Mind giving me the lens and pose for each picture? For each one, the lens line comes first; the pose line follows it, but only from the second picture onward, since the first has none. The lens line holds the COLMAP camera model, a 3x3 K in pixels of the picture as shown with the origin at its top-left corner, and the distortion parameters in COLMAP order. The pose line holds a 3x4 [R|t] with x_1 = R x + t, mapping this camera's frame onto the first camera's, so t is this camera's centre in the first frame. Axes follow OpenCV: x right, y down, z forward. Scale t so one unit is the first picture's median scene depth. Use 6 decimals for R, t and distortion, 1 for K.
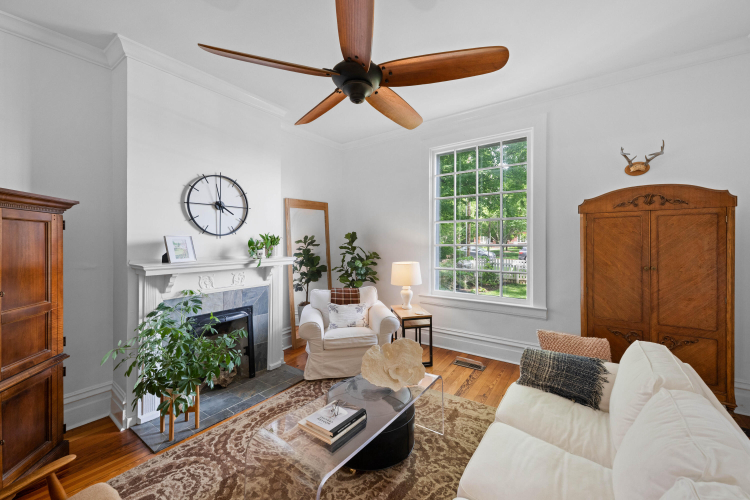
lens RADIAL K [[298.5, 0, 370.6], [0, 298.5, 244.2], [0, 0, 1]] dist [-0.012575, 0.000082]
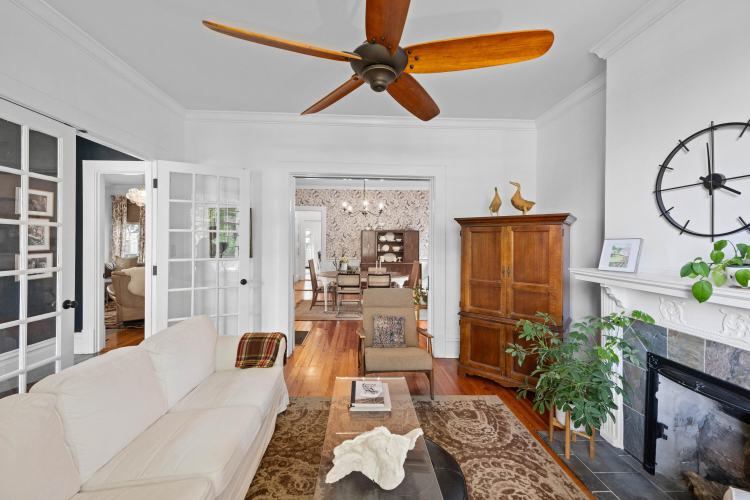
lens RADIAL K [[298.5, 0, 372.2], [0, 298.5, 243.8], [0, 0, 1]] dist [-0.012575, 0.000082]
pose [[-0.792538, -0.001420, -0.609821, 0.449023], [-0.012940, 0.999811, 0.014489, -0.020211], [0.609685, 0.019374, -0.792407, 1.472881]]
